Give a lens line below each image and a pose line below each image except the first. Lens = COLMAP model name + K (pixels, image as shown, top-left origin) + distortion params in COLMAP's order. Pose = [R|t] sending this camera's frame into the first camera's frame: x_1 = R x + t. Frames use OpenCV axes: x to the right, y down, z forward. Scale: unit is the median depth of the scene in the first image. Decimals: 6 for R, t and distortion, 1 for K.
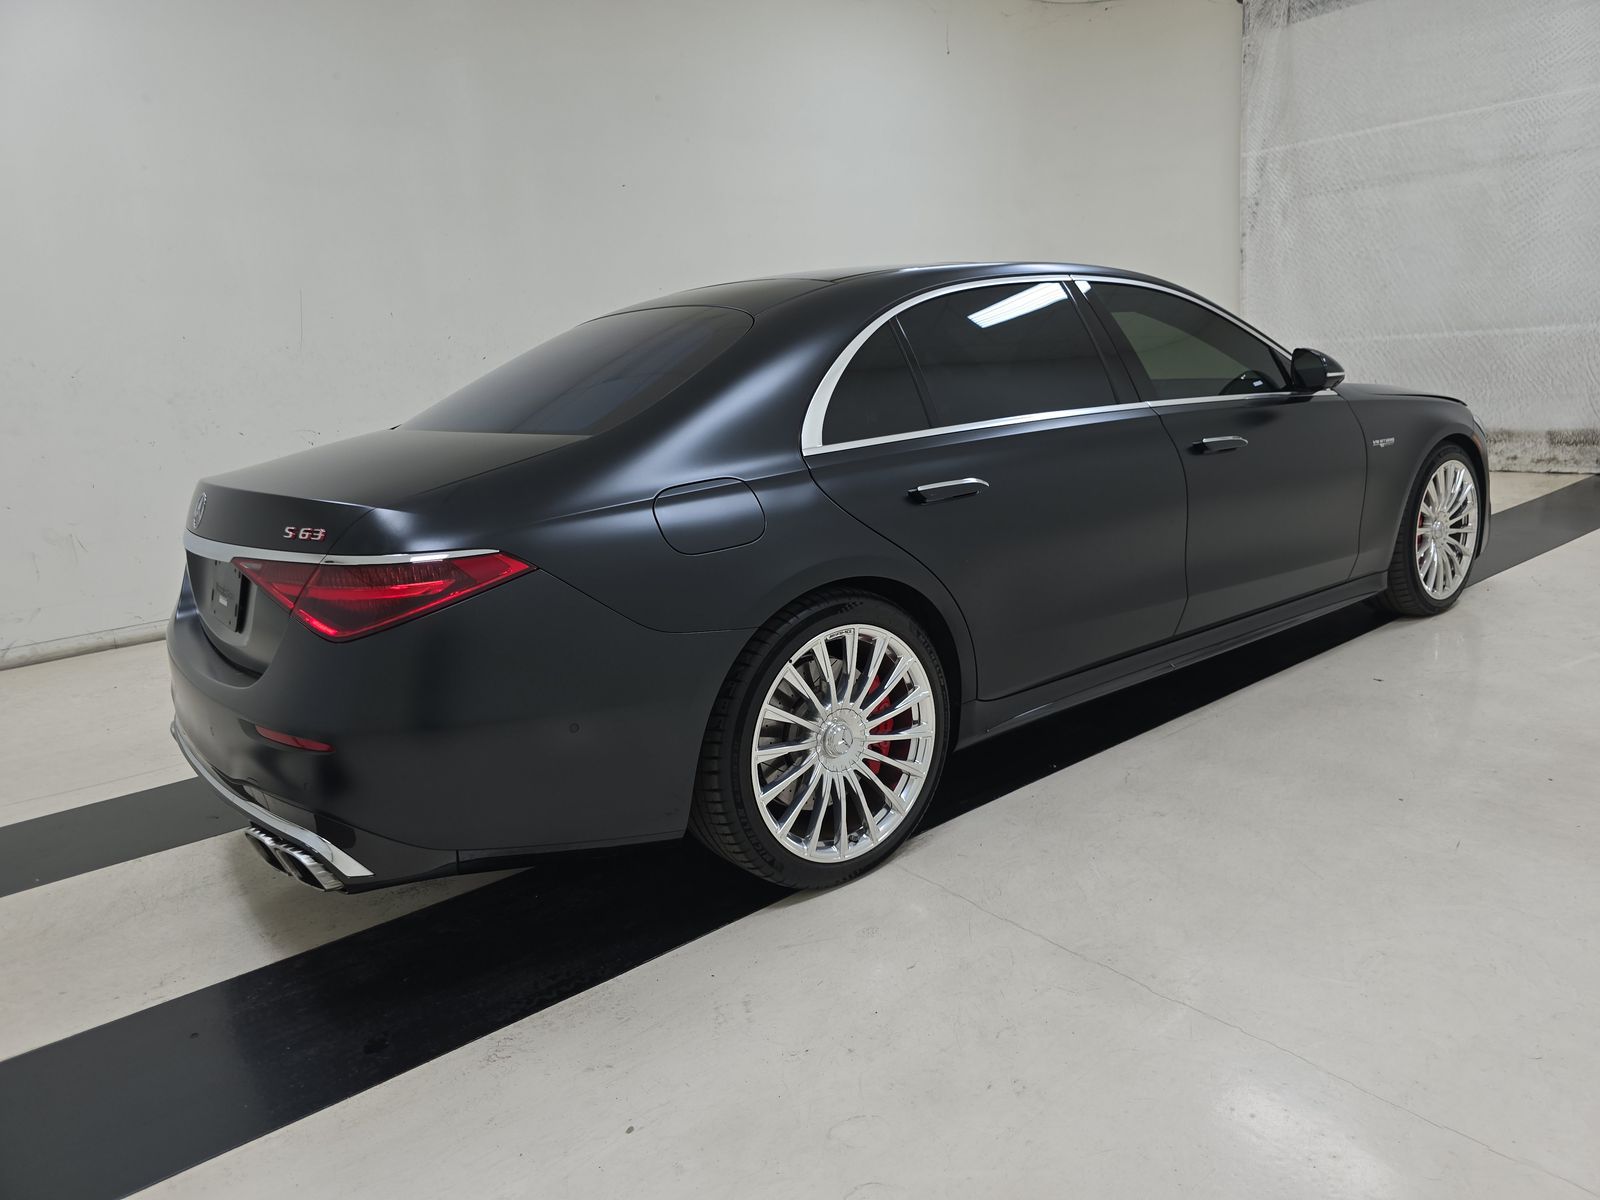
lens RADIAL K [[1050.0, 0, 800.0], [0, 1050.0, 600.0], [0, 0, 1]] dist [0.037329, -0.035500]
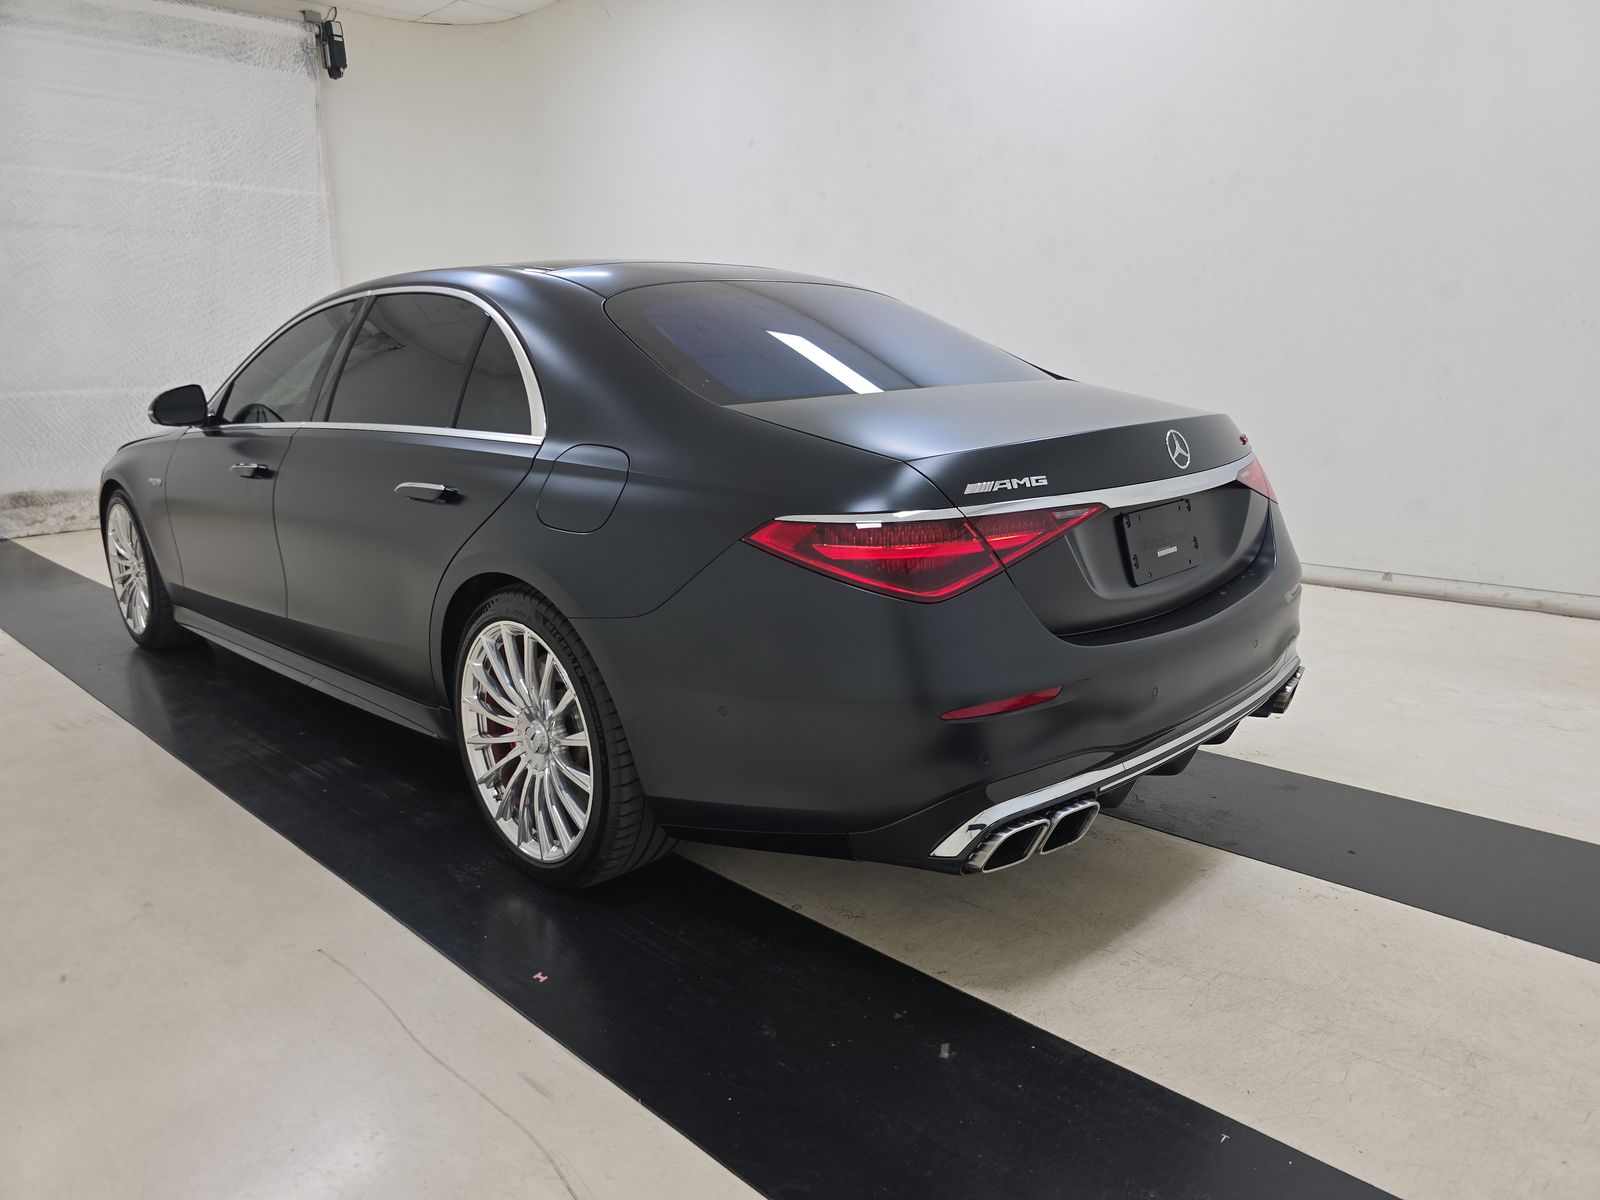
lens RADIAL K [[1066.8, 0, 800.0], [0, 1066.8, 600.0], [0, 0, 1]] dist [0.047544, -0.041148]
pose [[-0.106210, -0.151988, 0.982659, -0.429233], [0.256955, 0.950486, 0.174785, -0.060583], [-0.960569, 0.271063, -0.061897, 0.413209]]
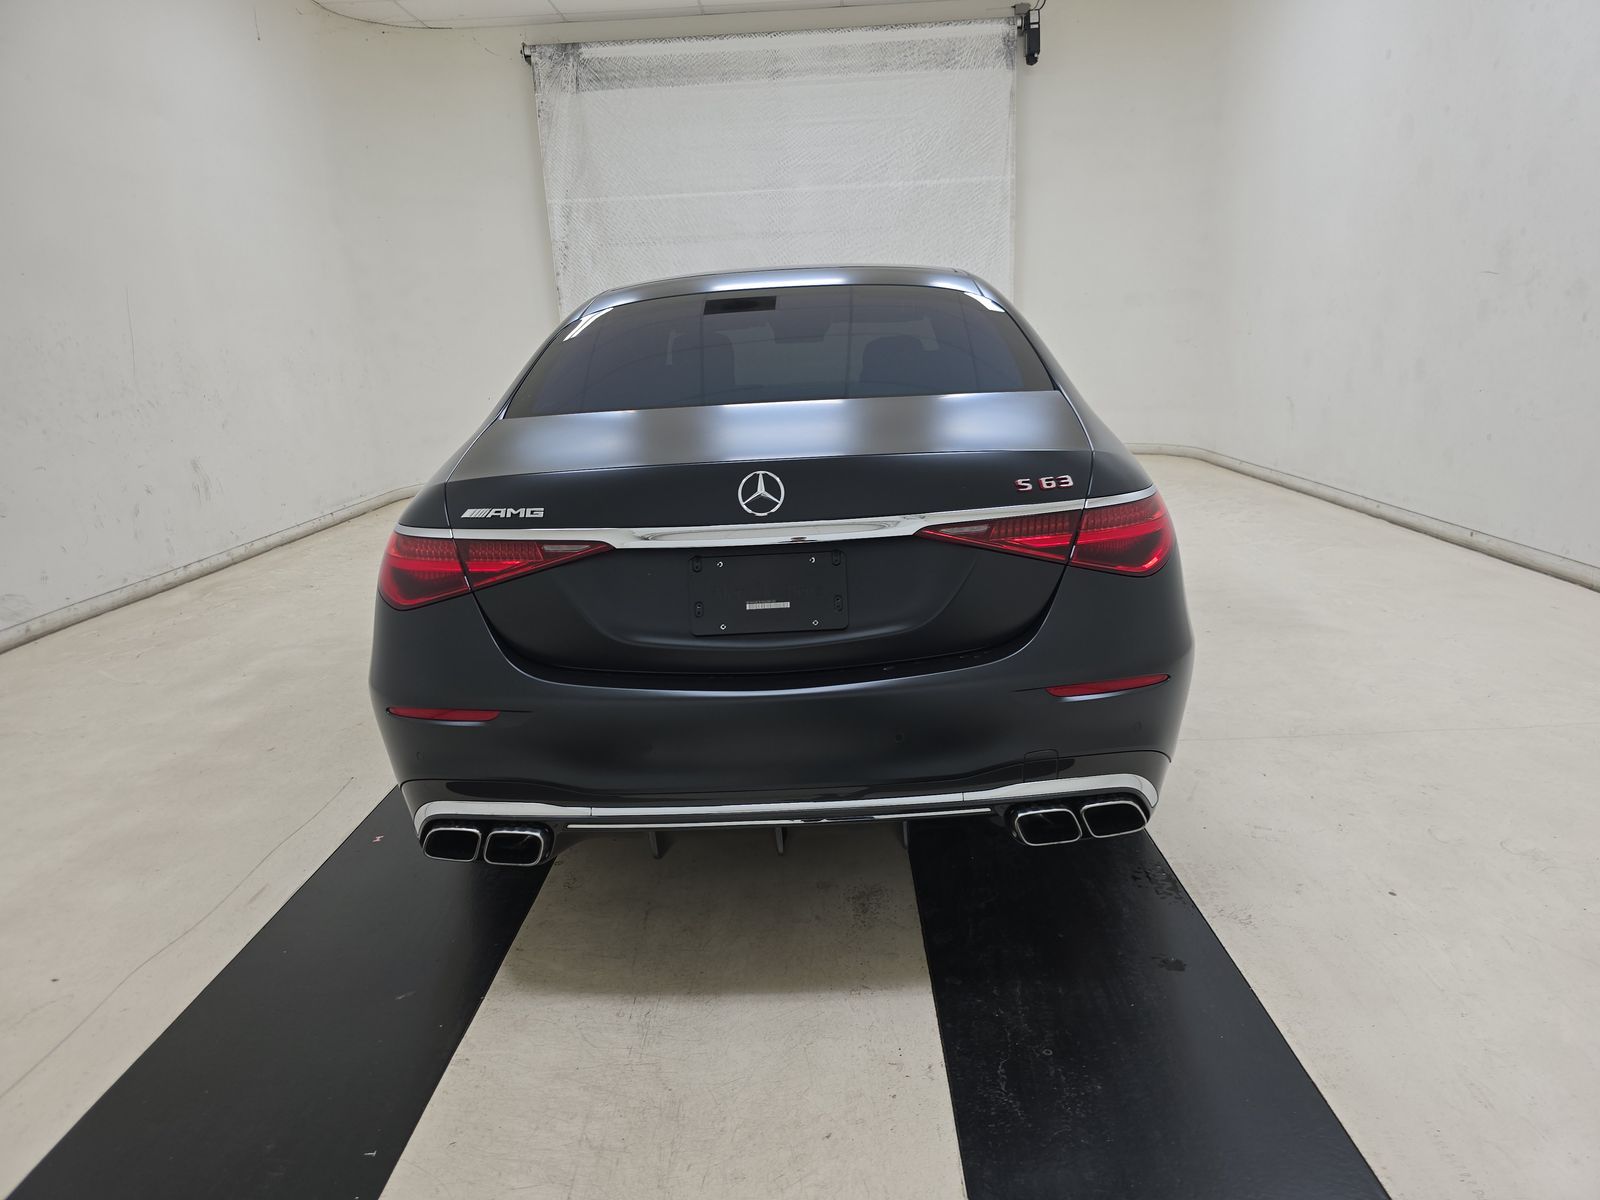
lens RADIAL K [[1066.8, 0, 800.0], [0, 1066.8, 600.0], [0, 0, 1]] dist [0.047544, -0.041148]
pose [[0.645382, -0.144213, 0.750123, -0.342785], [0.179268, 0.983185, 0.034784, -0.007984], [-0.742526, 0.112024, 0.660383, 0.133434]]
